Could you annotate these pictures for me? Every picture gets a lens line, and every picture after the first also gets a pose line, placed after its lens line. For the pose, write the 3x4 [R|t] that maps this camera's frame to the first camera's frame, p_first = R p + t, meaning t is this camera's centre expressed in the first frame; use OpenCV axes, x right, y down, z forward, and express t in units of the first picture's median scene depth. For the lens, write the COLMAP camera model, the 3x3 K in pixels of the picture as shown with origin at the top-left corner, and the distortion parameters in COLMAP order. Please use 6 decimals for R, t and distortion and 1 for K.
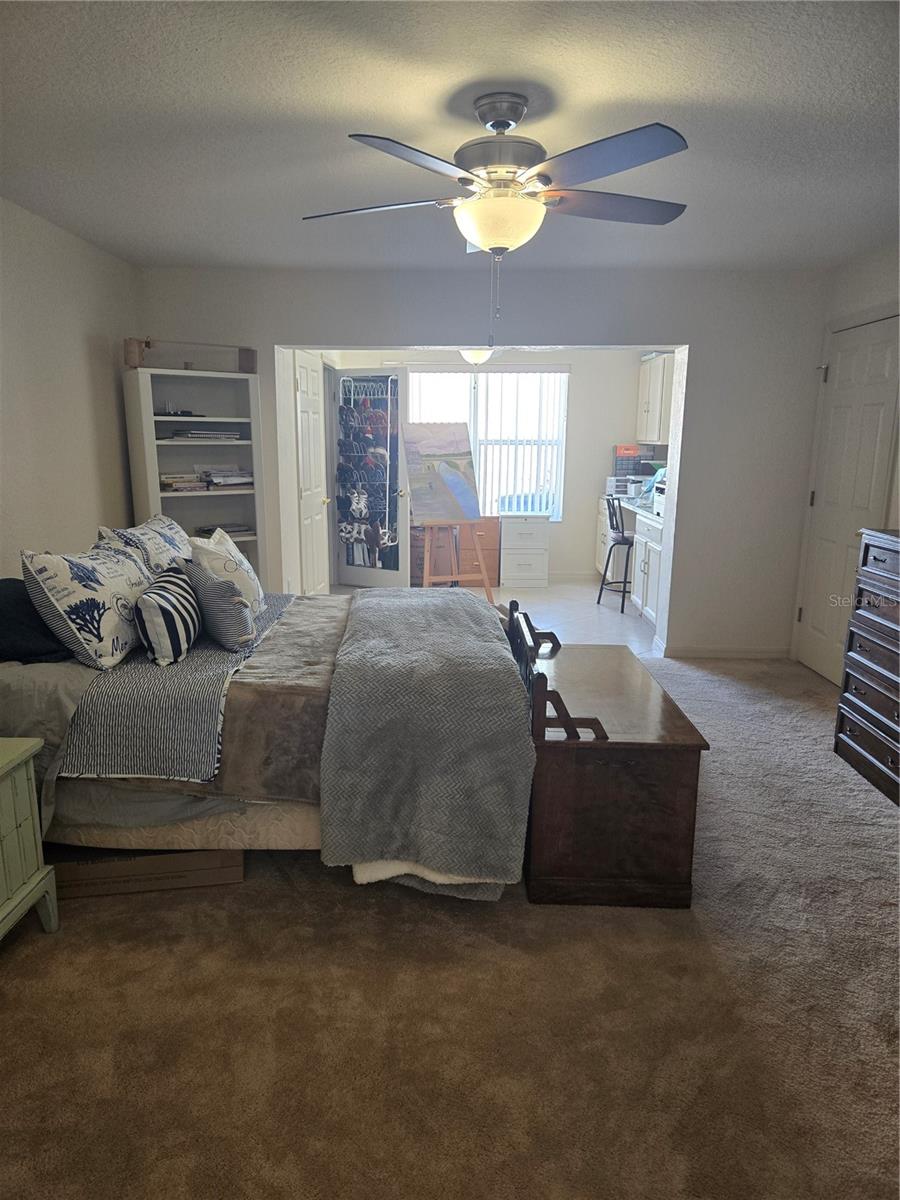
lens RADIAL K [[800.6, 0, 441.1], [0, 800.6, 607.9], [0, 0, 1]] dist [0.052101, -0.000878]
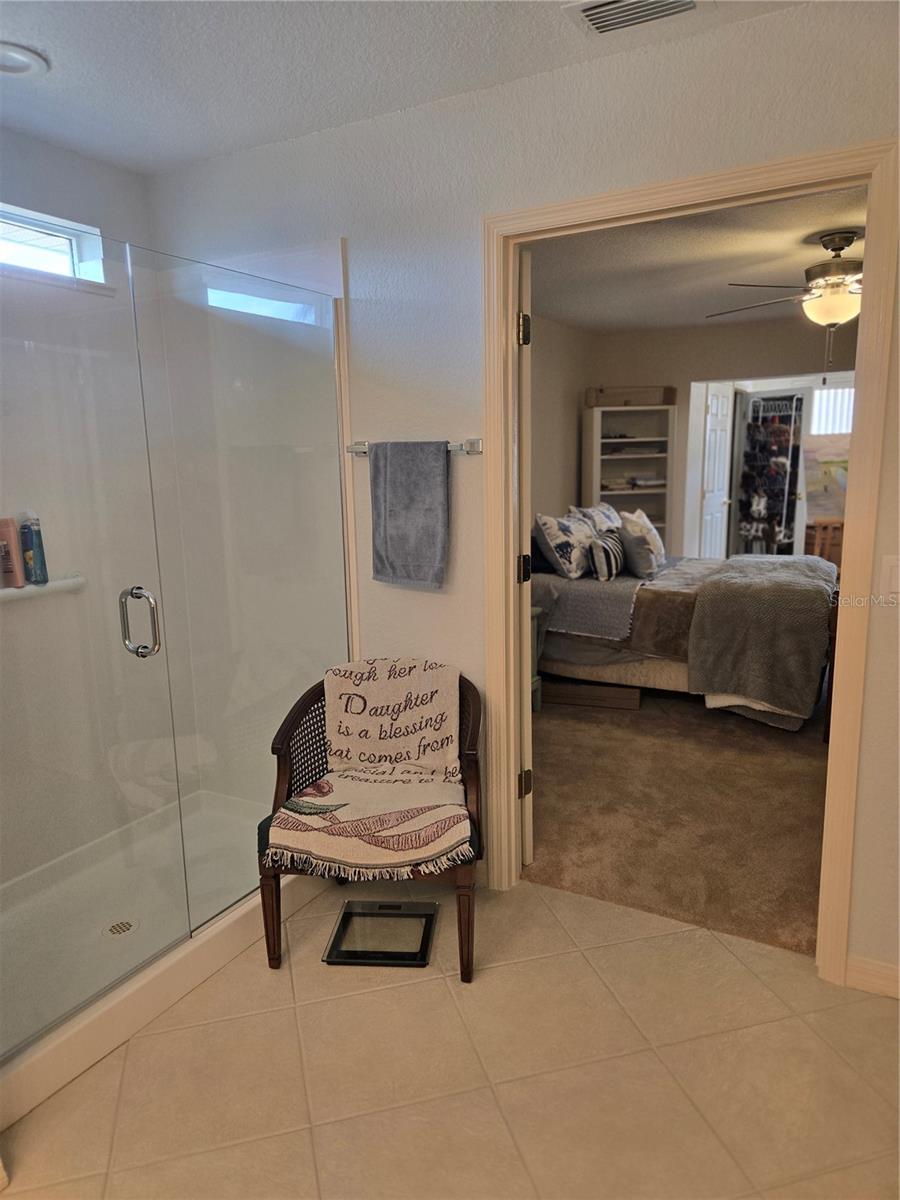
lens RADIAL K [[800.6, 0, 441.1], [0, 800.6, 607.9], [0, 0, 1]] dist [0.052101, -0.000878]
pose [[0.874717, 0.064467, -0.480328, 0.148084], [-0.075750, 0.997118, -0.004120, 0.127554], [0.478678, 0.039989, 0.877079, -0.540628]]
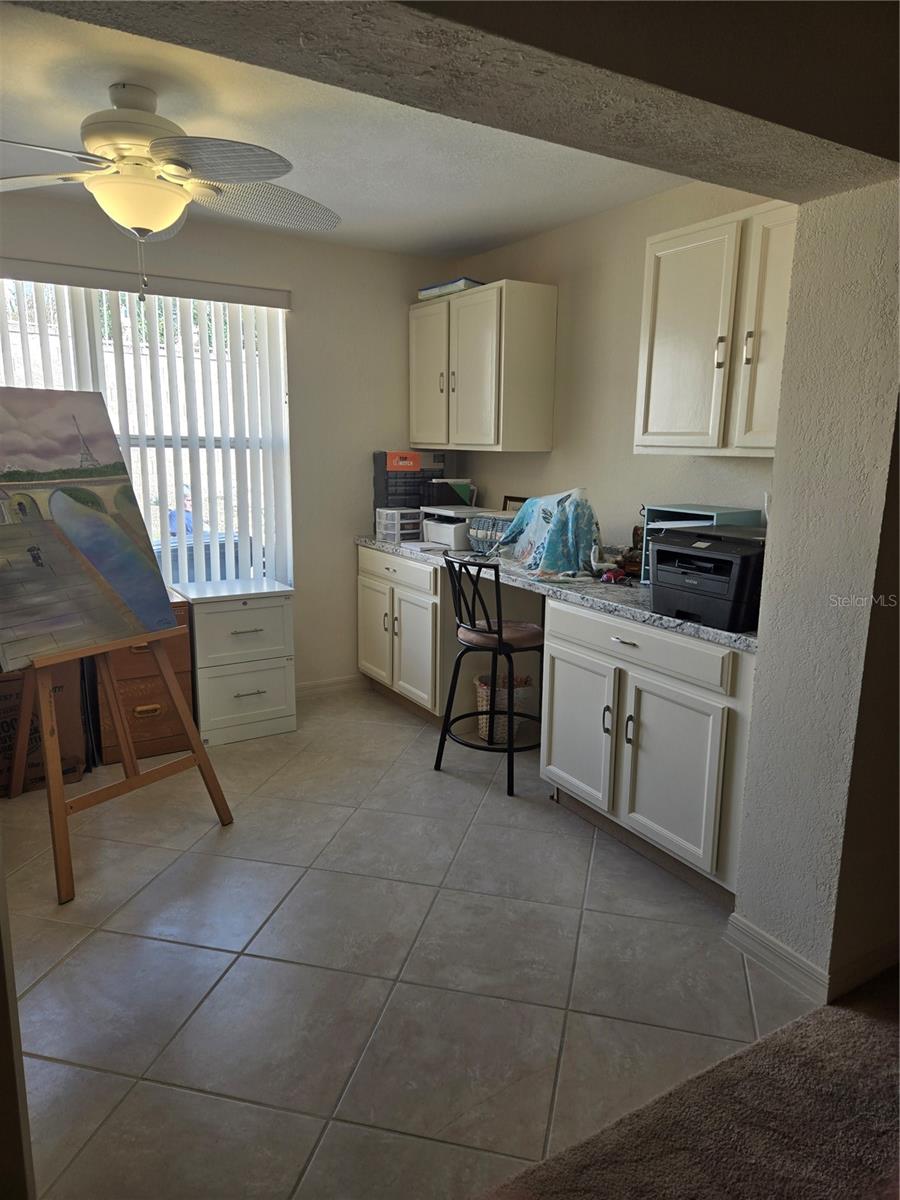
lens RADIAL K [[800.6, 0, 441.1], [0, 800.6, 607.9], [0, 0, 1]] dist [0.052101, -0.000878]
pose [[0.844881, -0.099564, 0.525608, -0.109068], [0.097831, 0.994715, 0.031168, -0.242247], [-0.525933, 0.025087, 0.850156, 1.151244]]
